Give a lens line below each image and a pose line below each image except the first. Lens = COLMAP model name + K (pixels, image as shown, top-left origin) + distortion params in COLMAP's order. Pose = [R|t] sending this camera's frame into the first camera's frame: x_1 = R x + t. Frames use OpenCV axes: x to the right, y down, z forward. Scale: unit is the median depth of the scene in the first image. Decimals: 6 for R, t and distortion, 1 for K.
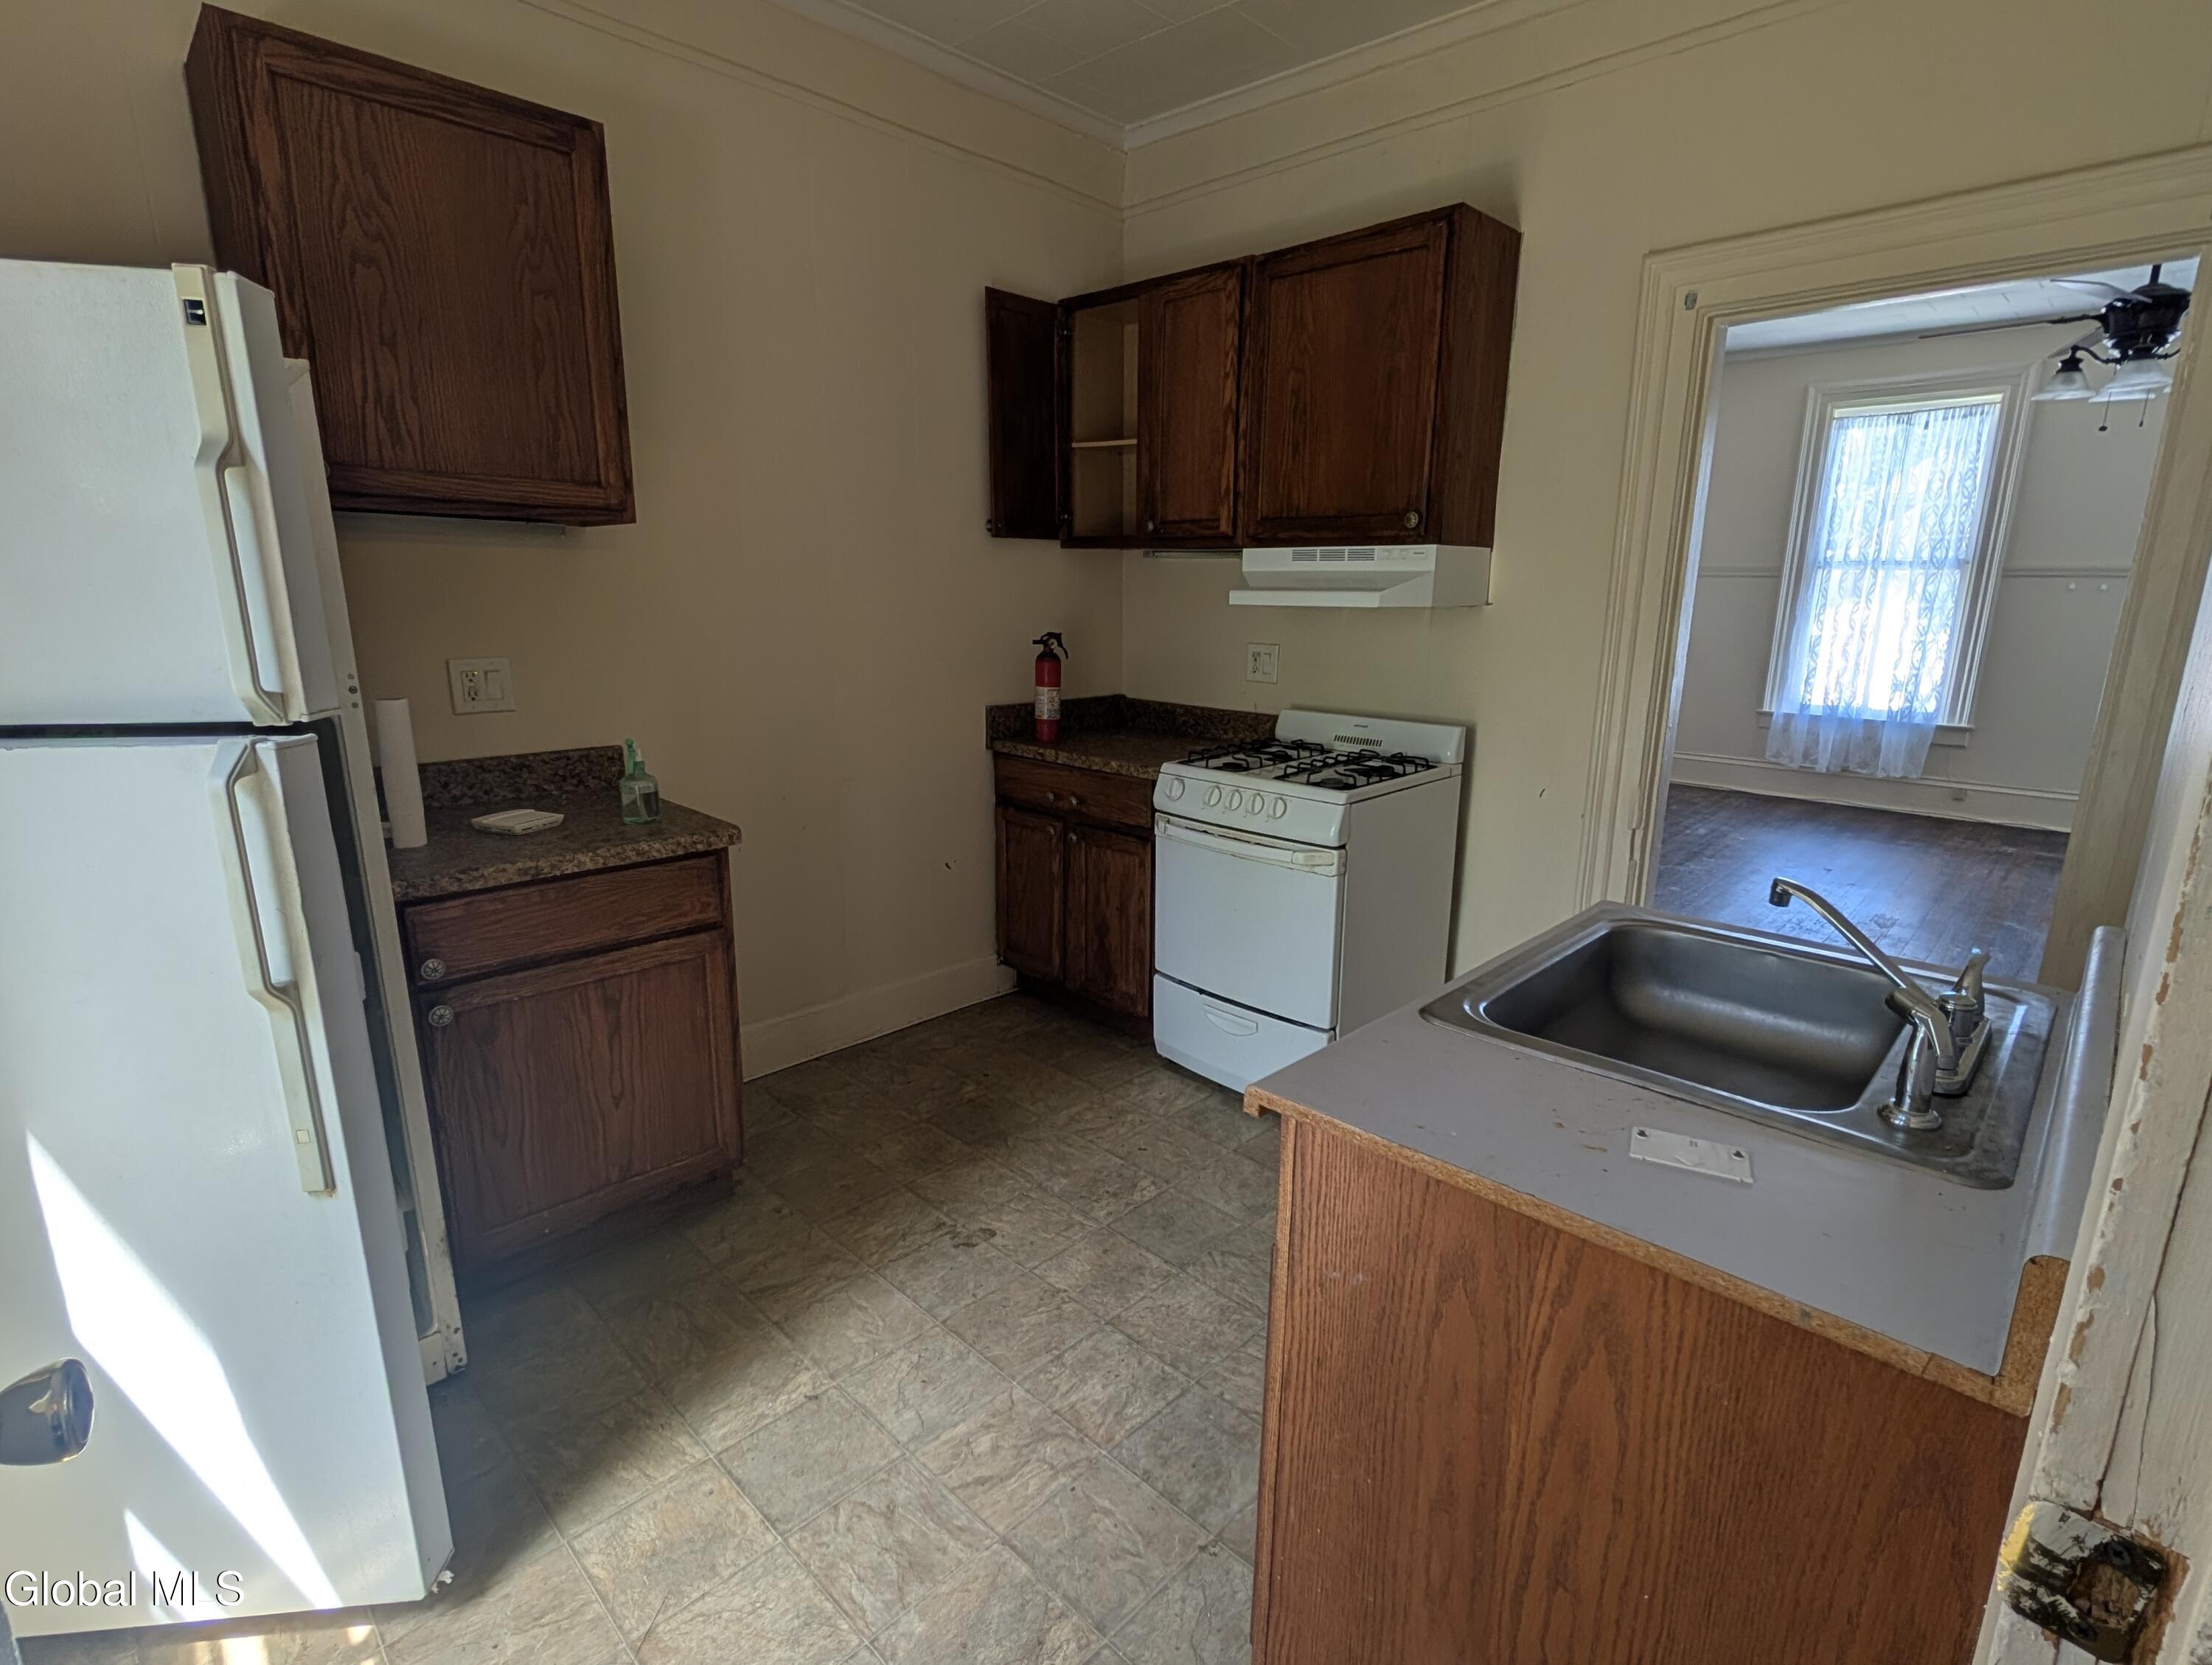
lens RADIAL K [[1058.4, 0, 1107.3], [0, 1058.4, 835.4], [0, 0, 1]] dist [-0.002040, -0.001225]
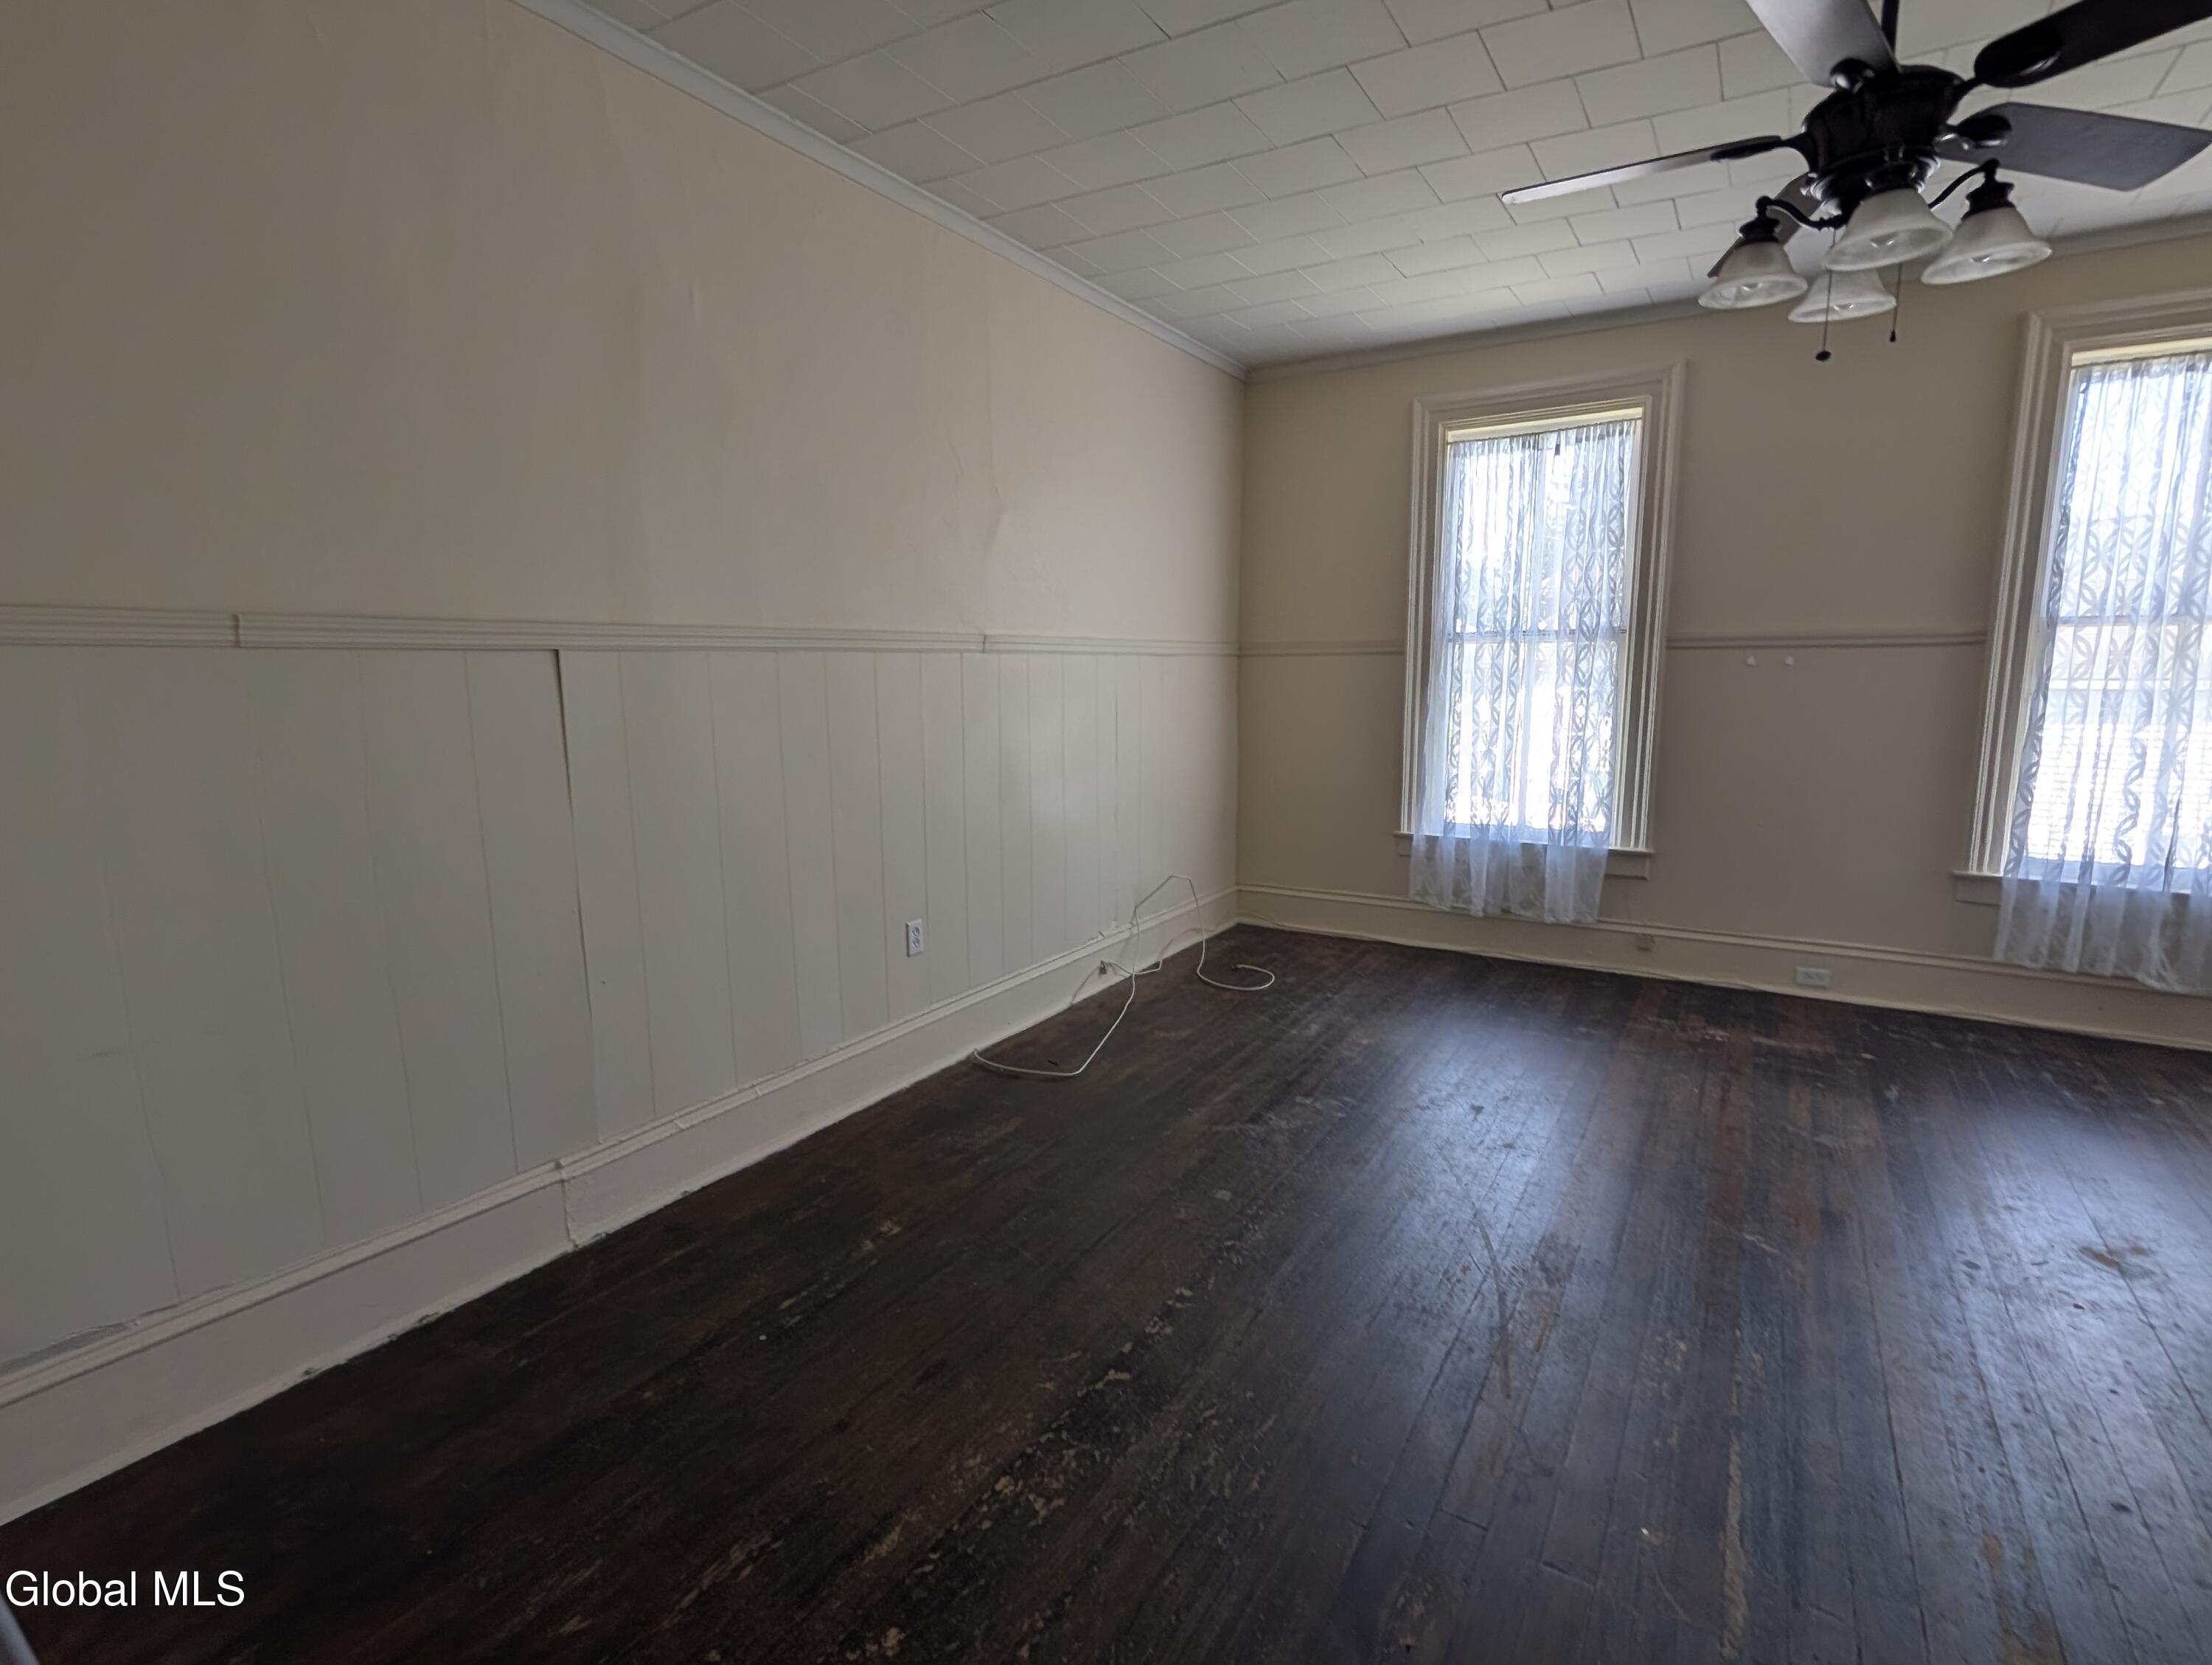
lens RADIAL K [[1058.4, 0, 1106.6], [0, 1058.4, 834.0], [0, 0, 1]] dist [-0.002040, -0.001225]
pose [[0.976051, -0.042000, 0.213448, 0.287233], [0.060506, 0.994882, -0.080922, -0.076434], [-0.208957, 0.091899, 0.973597, 0.355630]]
